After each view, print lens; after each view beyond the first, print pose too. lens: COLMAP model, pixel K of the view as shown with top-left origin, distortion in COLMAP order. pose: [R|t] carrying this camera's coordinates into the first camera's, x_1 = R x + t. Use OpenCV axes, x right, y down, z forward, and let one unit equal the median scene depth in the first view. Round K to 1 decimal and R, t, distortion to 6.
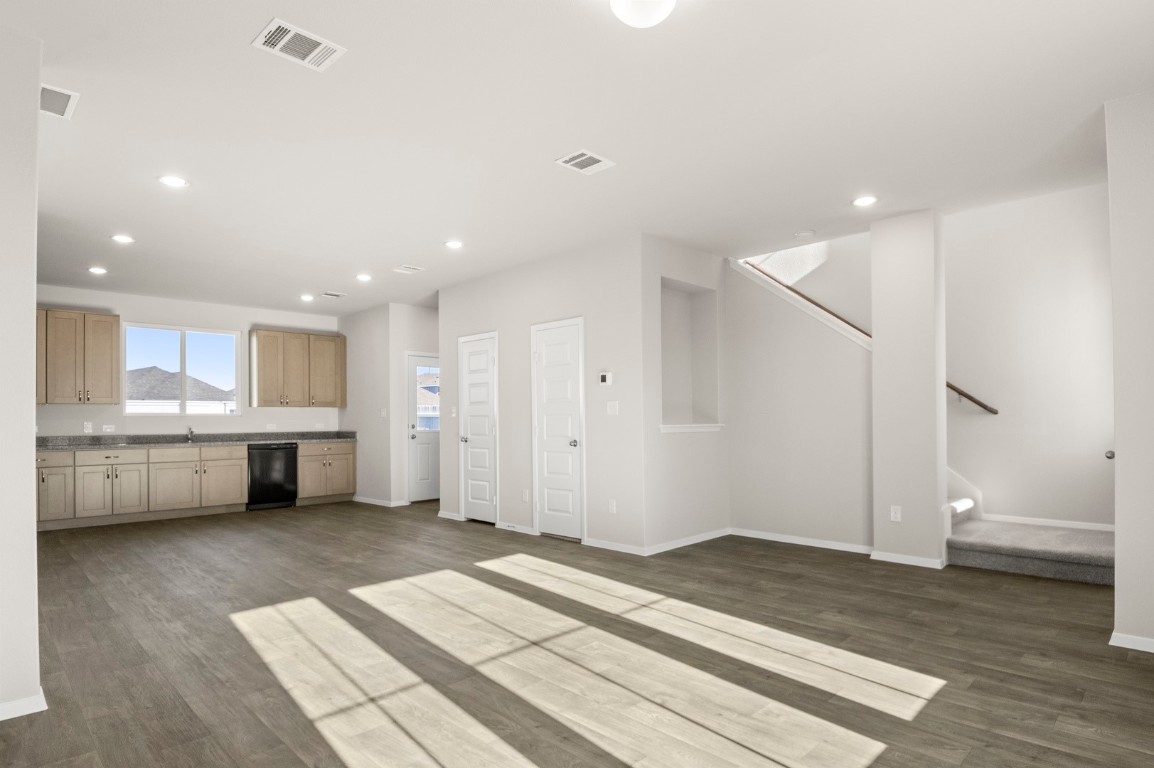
lens RADIAL K [[612.4, 0, 593.0], [0, 612.4, 409.6], [0, 0, 1]] dist [0.026572, -0.043064]
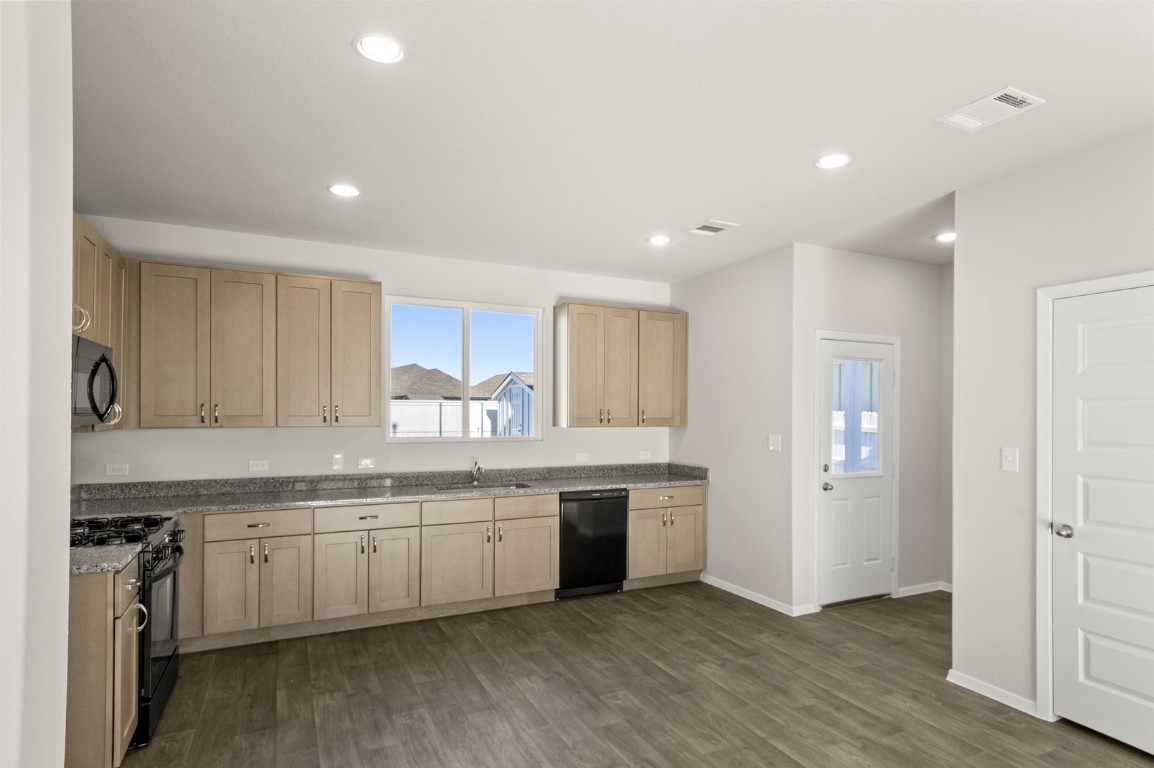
lens RADIAL K [[611.7, 0, 582.2], [0, 611.7, 408.6], [0, 0, 1]] dist [0.019411, -0.018870]
pose [[0.939271, 0.012225, -0.342960, -0.348186], [-0.009062, 0.999900, 0.010825, -0.033444], [0.343058, -0.007060, 0.939288, 0.460478]]
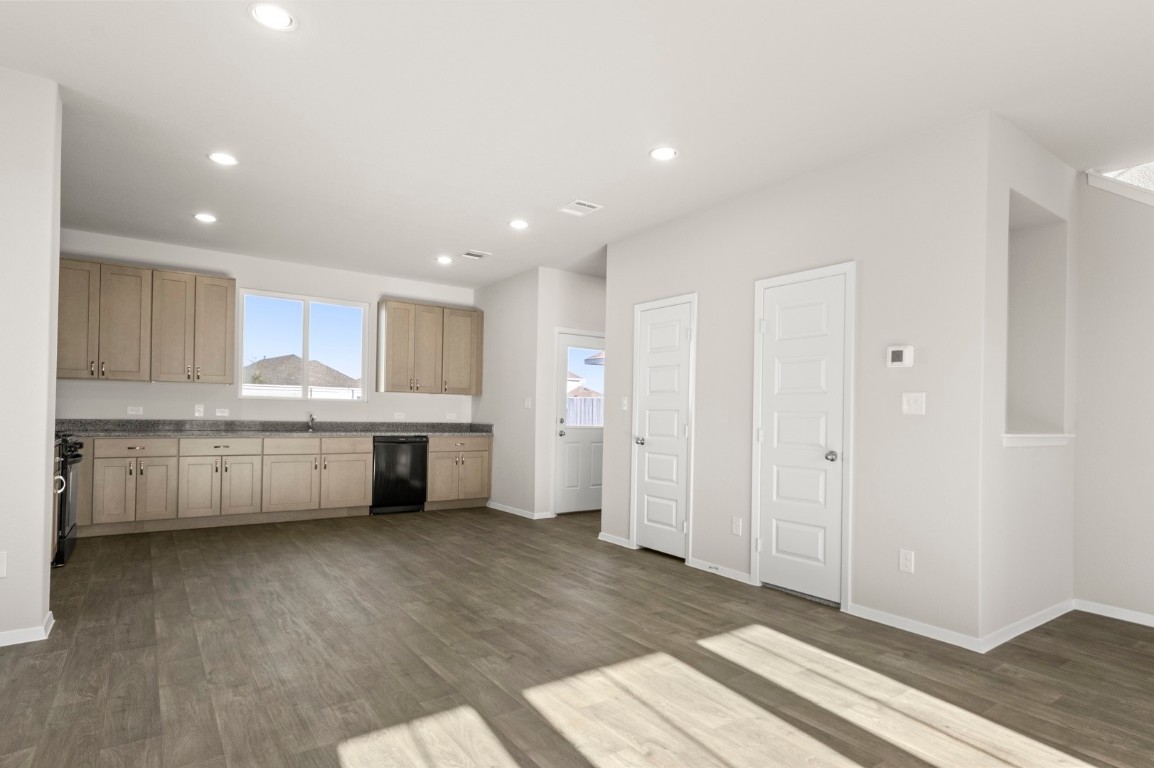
lens RADIAL K [[611.7, 0, 582.2], [0, 611.7, 408.6], [0, 0, 1]] dist [0.019411, -0.018870]
pose [[0.982989, 0.028105, -0.181501, -0.135168], [-0.027147, 0.999601, 0.007759, 0.004963], [0.181647, -0.002700, 0.983360, 0.237572]]
